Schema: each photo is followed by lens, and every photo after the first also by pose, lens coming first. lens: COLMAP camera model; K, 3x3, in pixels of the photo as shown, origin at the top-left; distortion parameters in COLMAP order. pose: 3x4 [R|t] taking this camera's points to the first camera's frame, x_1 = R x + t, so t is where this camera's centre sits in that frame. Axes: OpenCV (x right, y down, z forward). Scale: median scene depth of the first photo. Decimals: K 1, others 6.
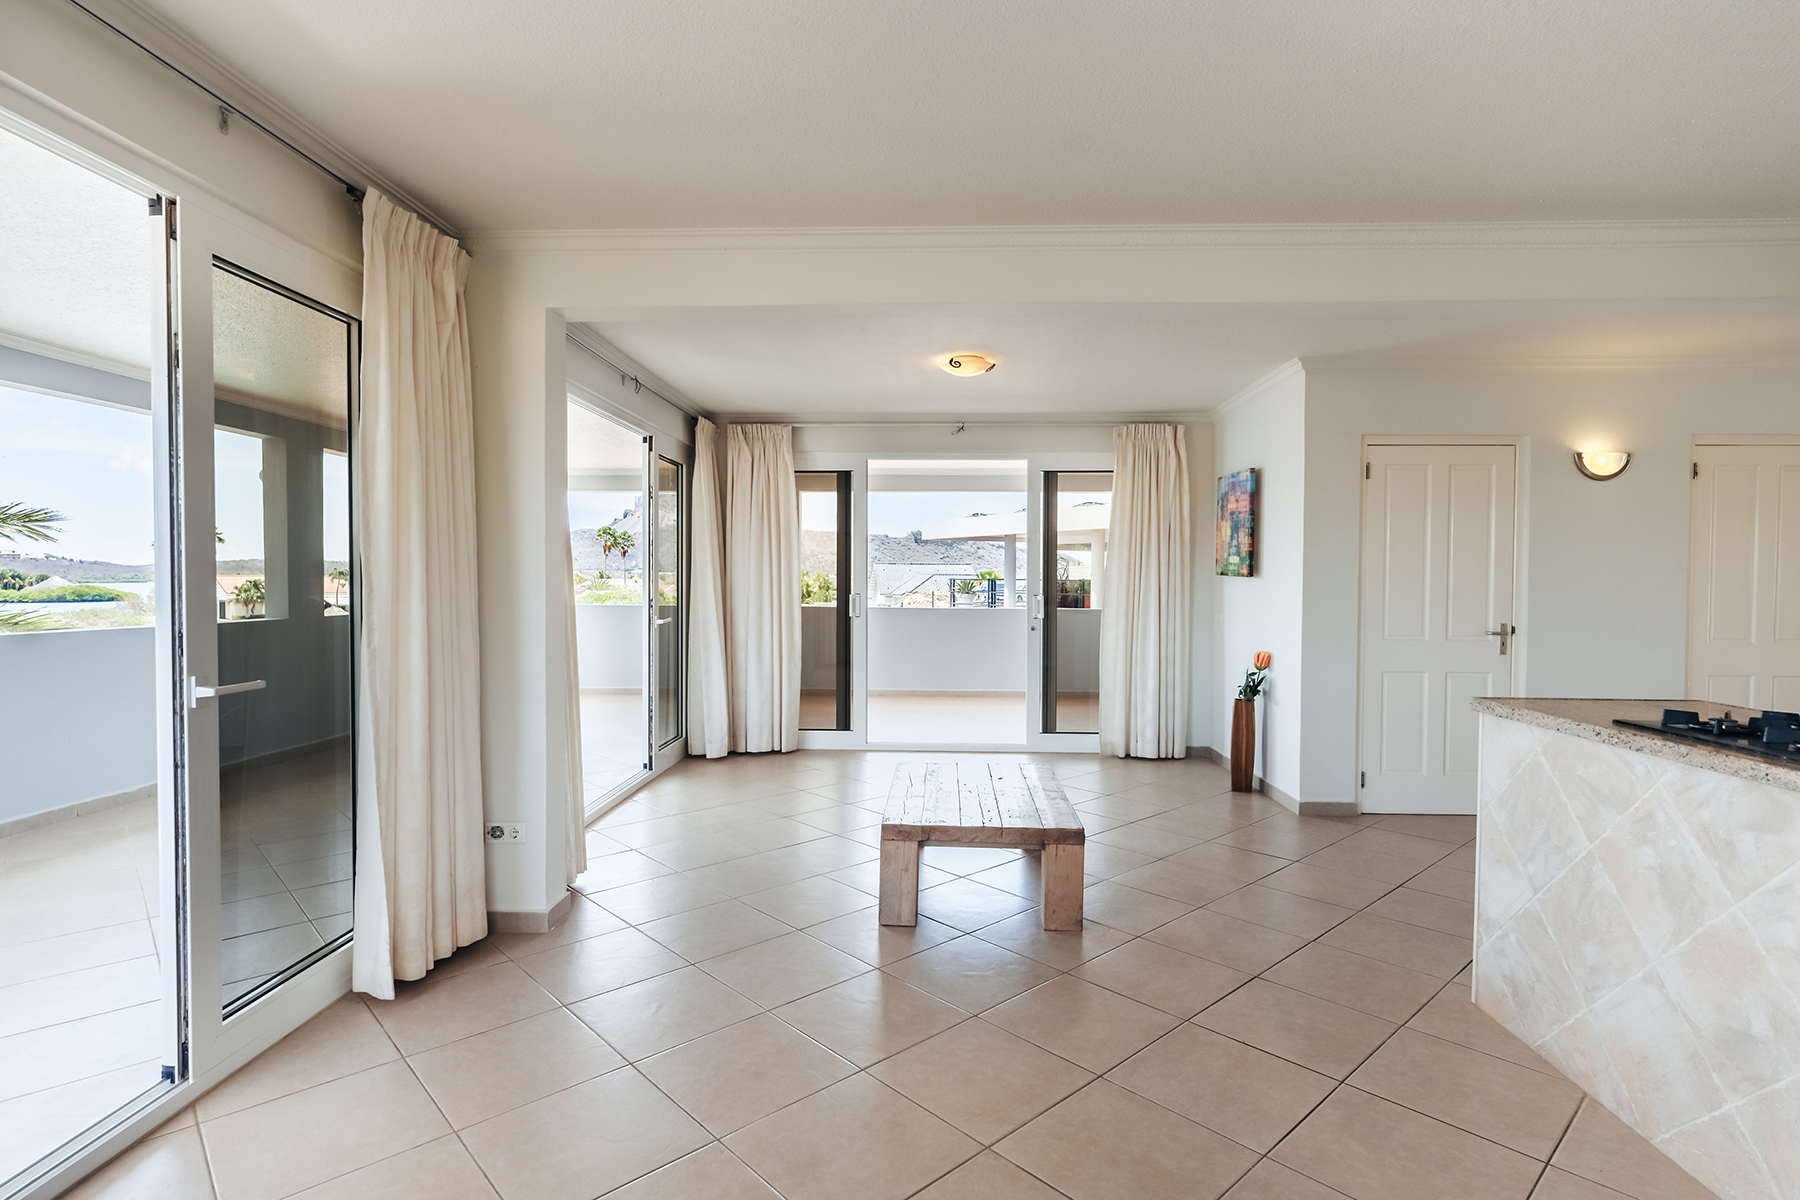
lens RADIAL K [[880.7, 0, 904.4], [0, 880.7, 599.6], [0, 0, 1]] dist [-0.015932, -0.000028]
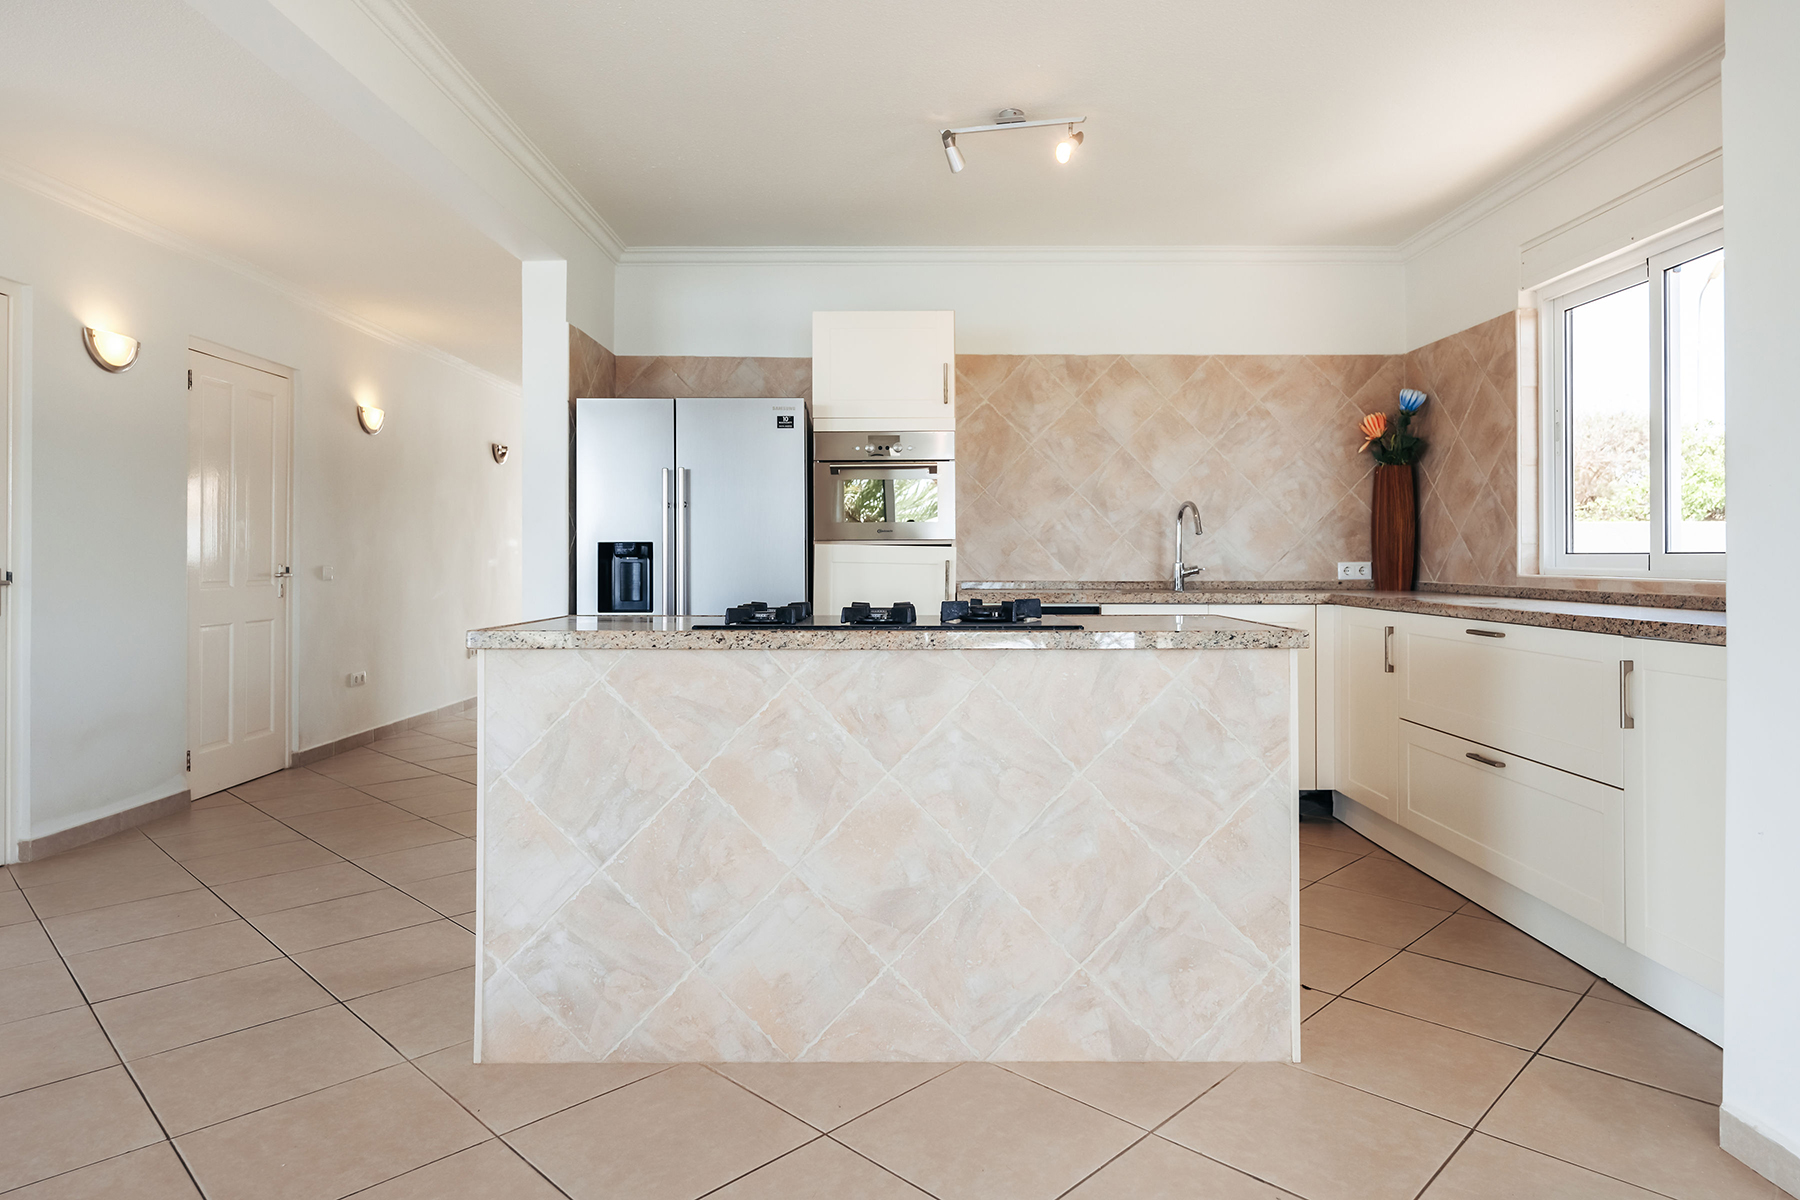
lens RADIAL K [[1042.1, 0, 908.9], [0, 1042.1, 548.3], [0, 0, 1]] dist [0.001582, 0.000158]
pose [[-0.040441, 0.002734, 0.999178, -0.254893], [0.021033, 0.999777, -0.001885, 0.065497], [-0.998961, 0.020939, -0.040489, 0.825963]]
